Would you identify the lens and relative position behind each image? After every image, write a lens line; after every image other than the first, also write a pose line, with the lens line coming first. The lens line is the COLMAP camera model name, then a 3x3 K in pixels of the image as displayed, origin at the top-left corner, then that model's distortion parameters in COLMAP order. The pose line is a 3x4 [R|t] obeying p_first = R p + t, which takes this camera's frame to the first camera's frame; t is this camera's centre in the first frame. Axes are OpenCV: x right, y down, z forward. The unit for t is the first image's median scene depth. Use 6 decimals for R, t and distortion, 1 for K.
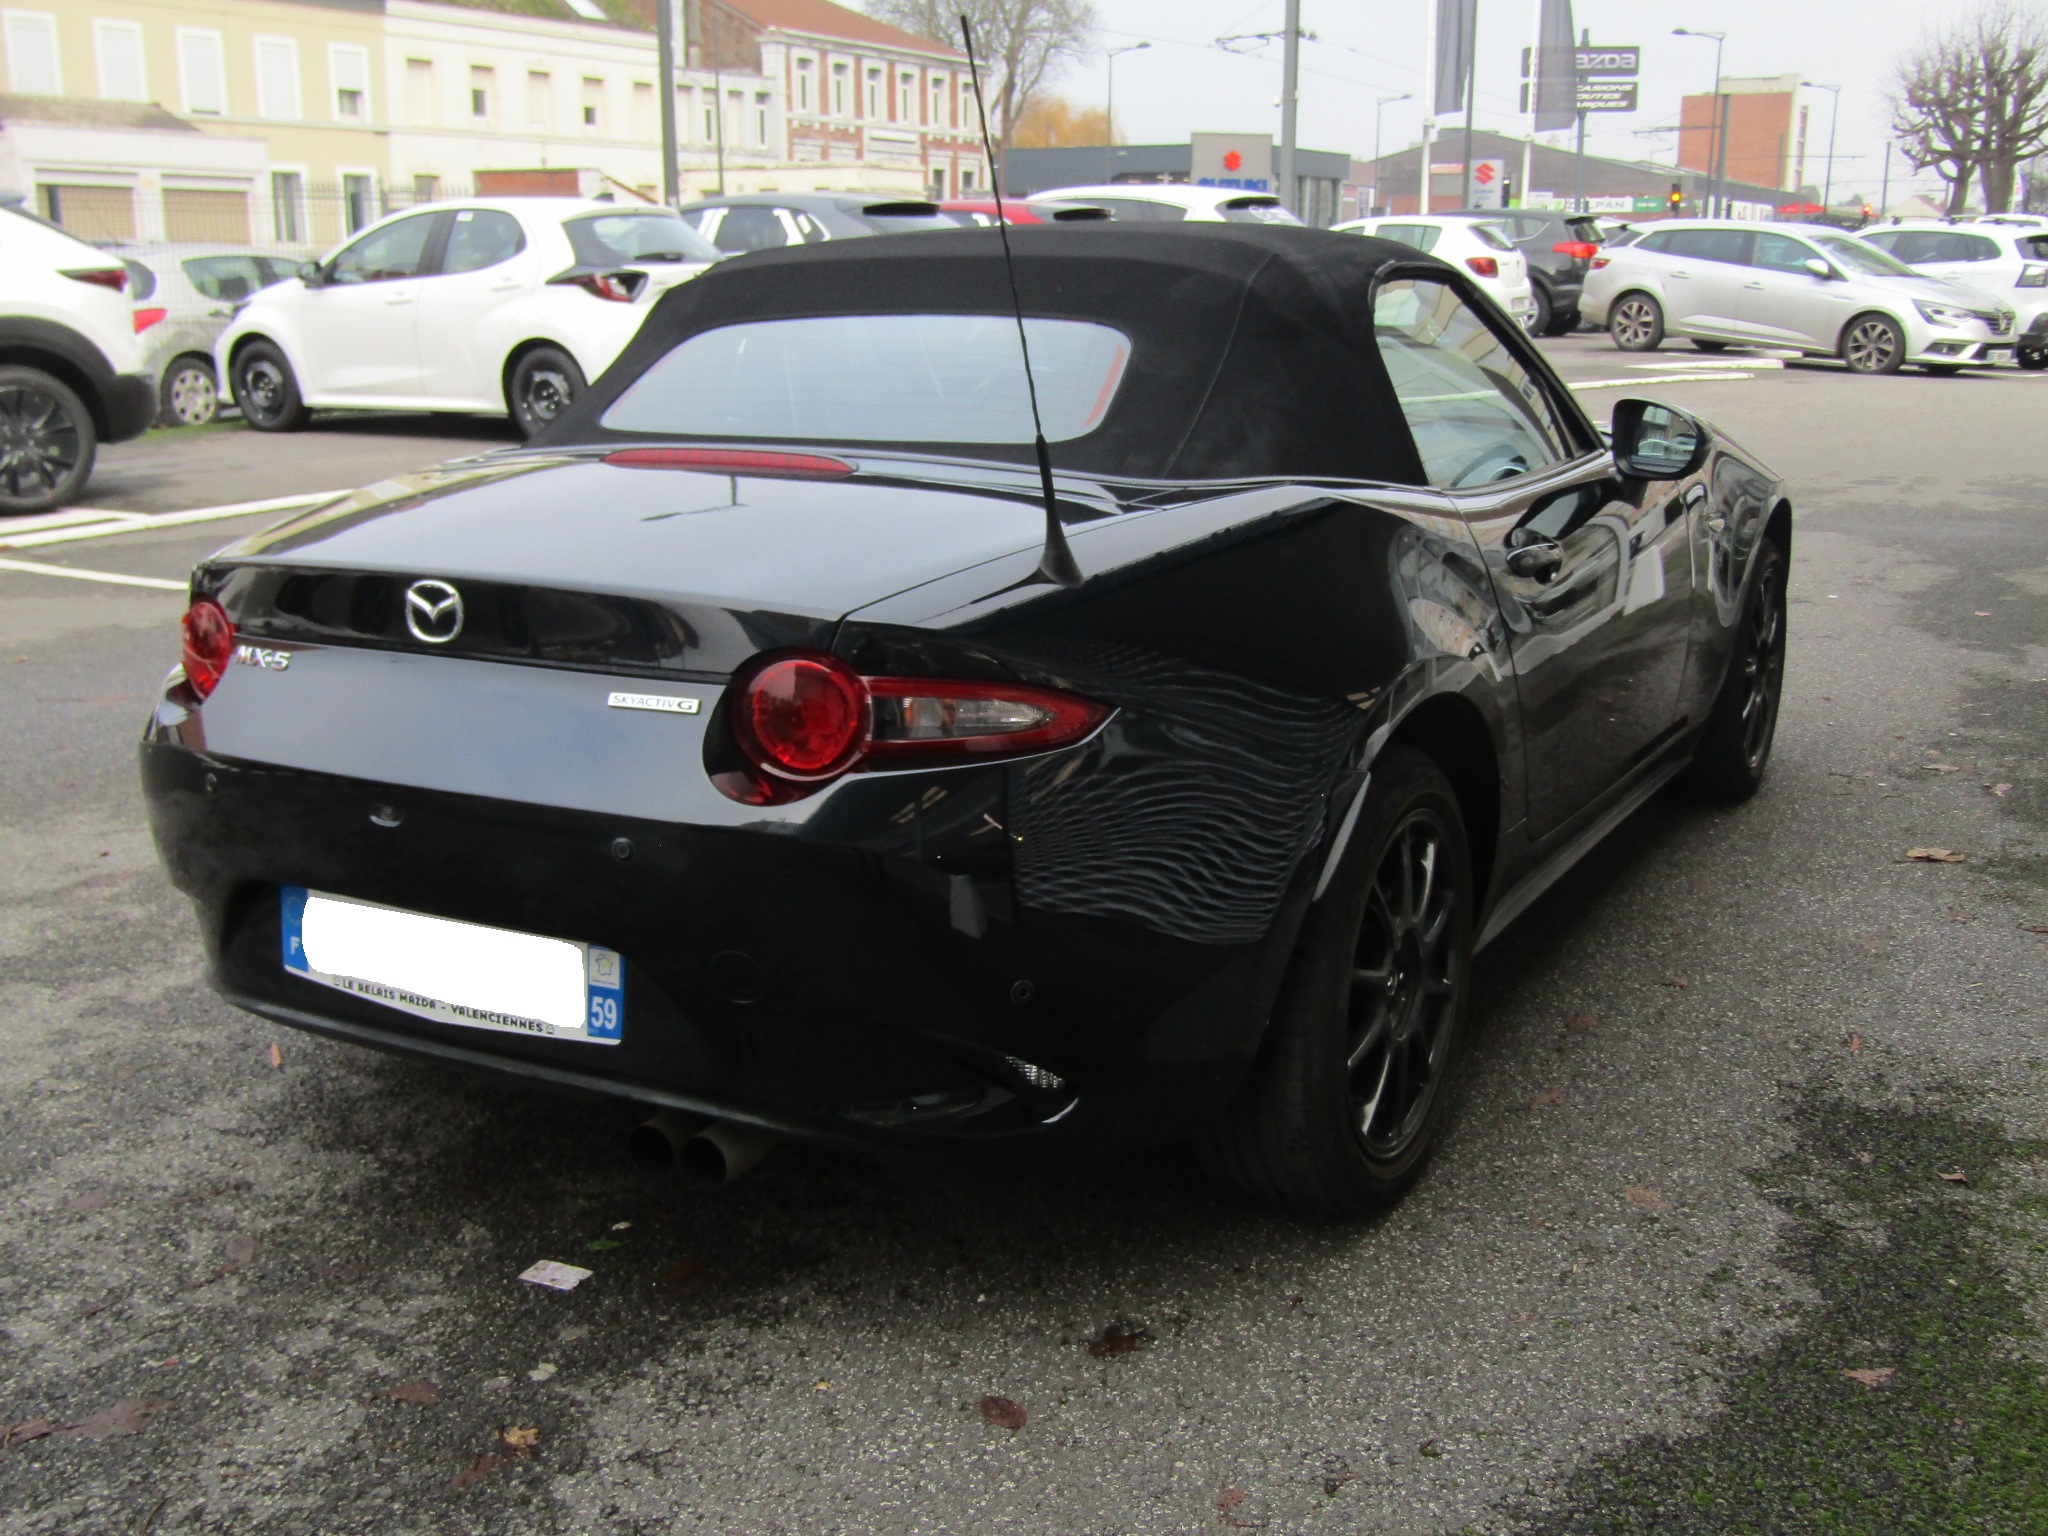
lens RADIAL K [[2044.1, 0, 1024.1], [0, 2044.1, 768.1], [0, 0, 1]] dist [-0.000033, 0.000000]
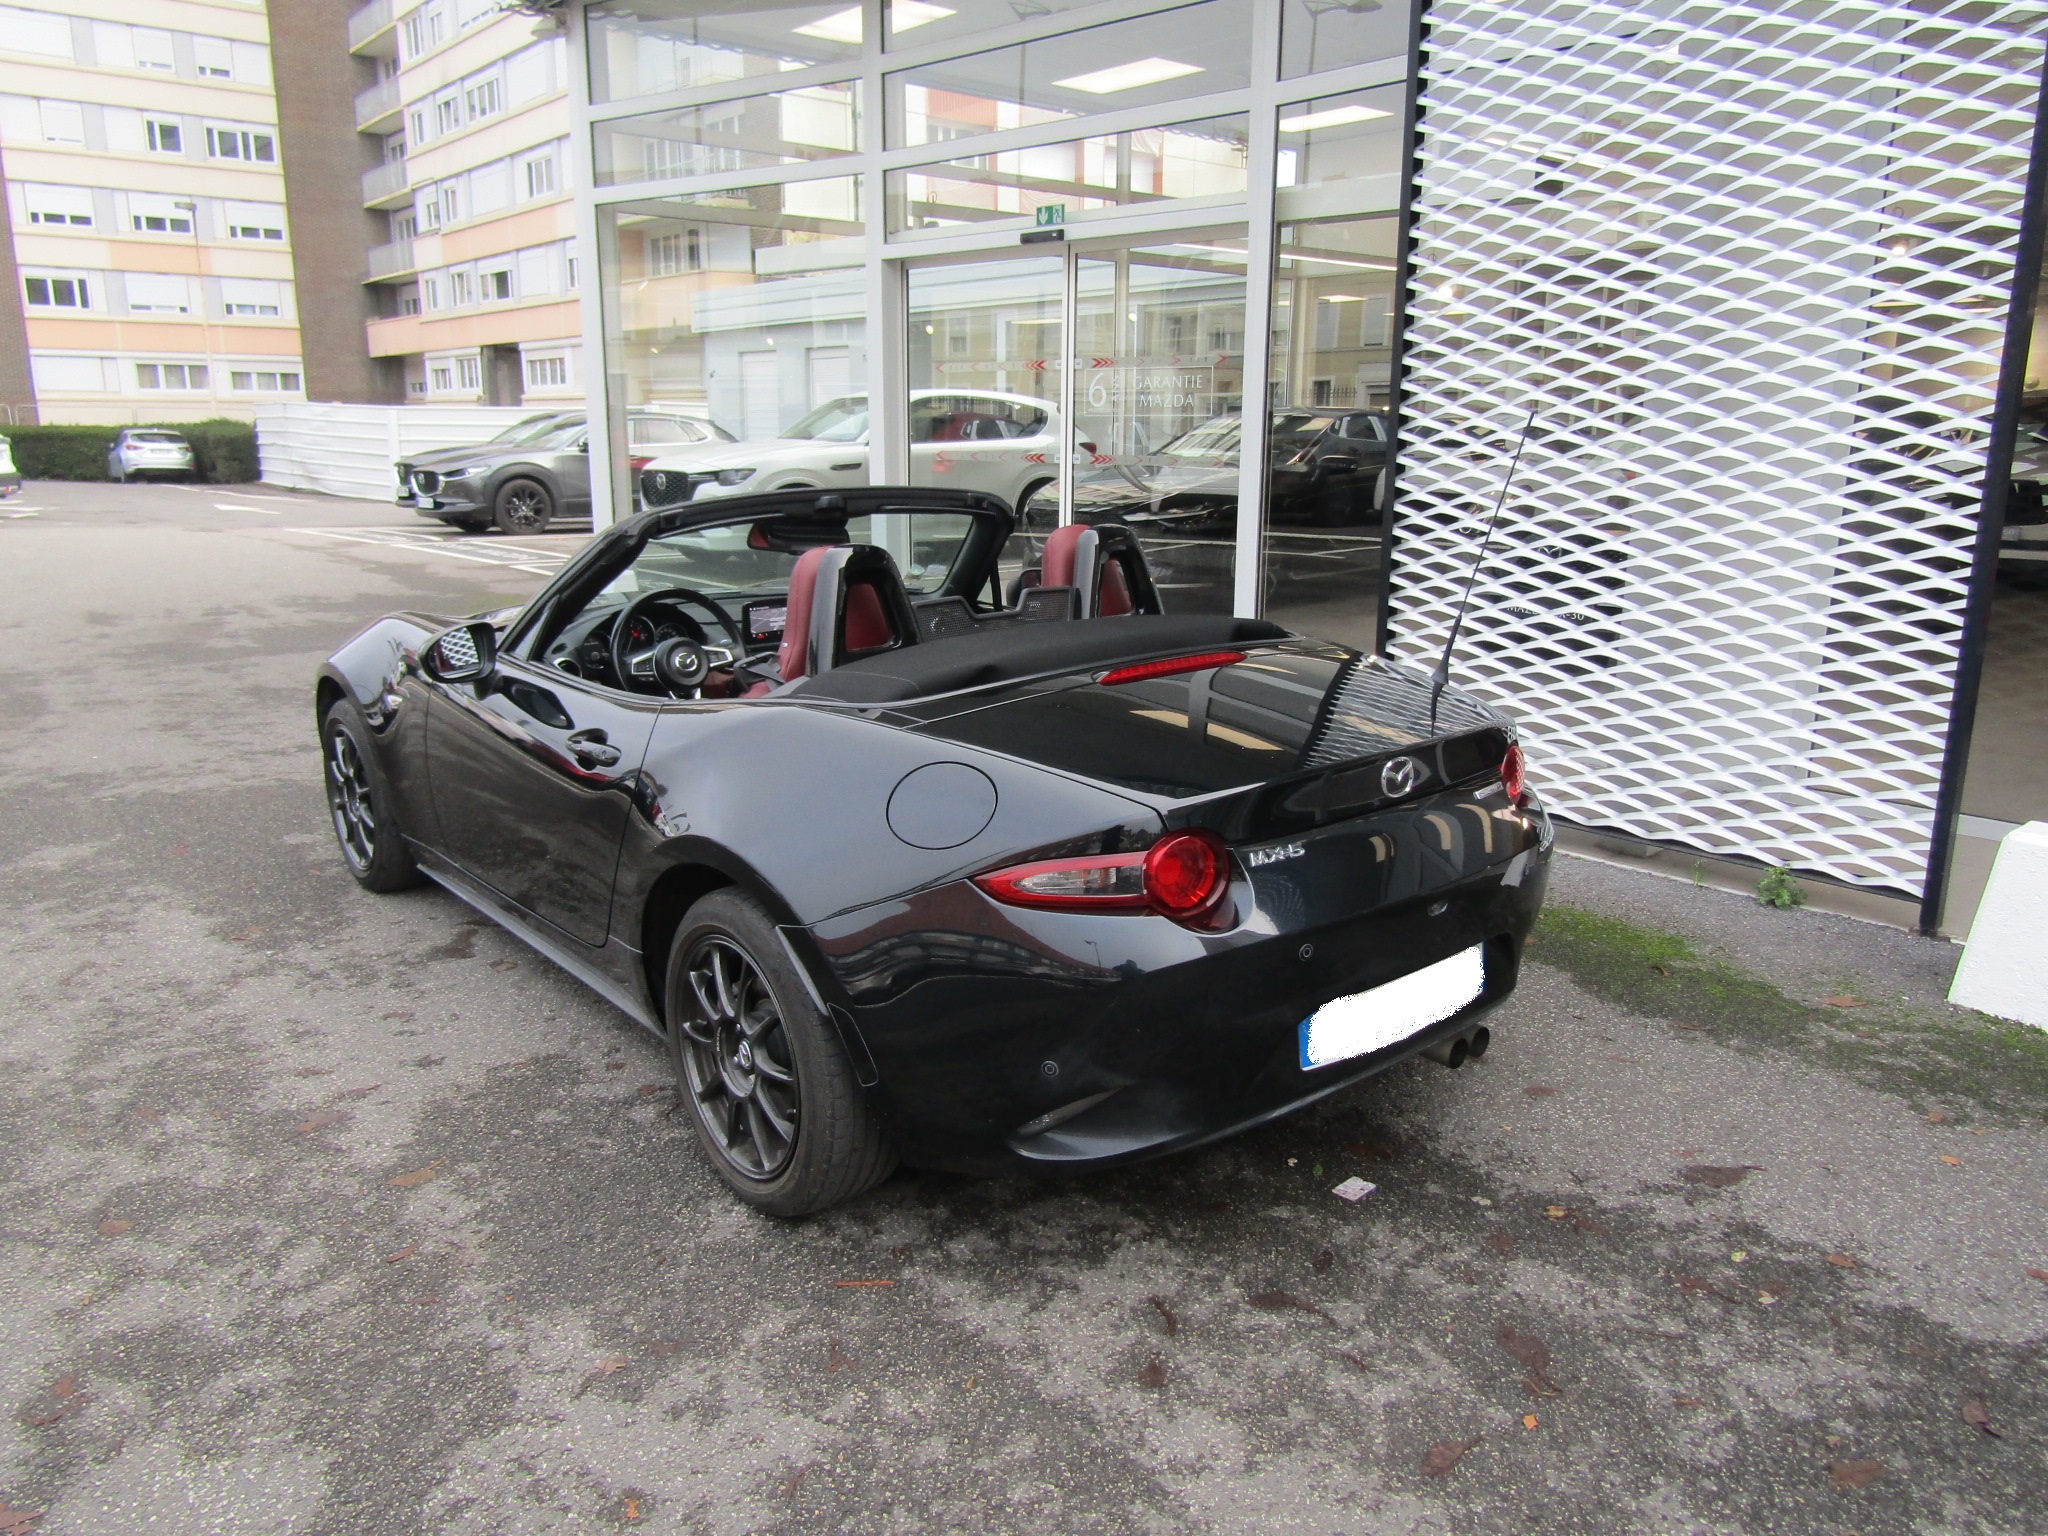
lens RADIAL K [[1459.0, 0, 1025.4], [0, 1459.0, 767.4], [0, 0, 1]] dist [-0.010964, -0.000231]
pose [[0.336240, -0.209681, 0.918138, -1.158395], [0.210270, 0.967005, 0.143836, -0.249879], [-0.918003, 0.144693, 0.369235, 0.713376]]
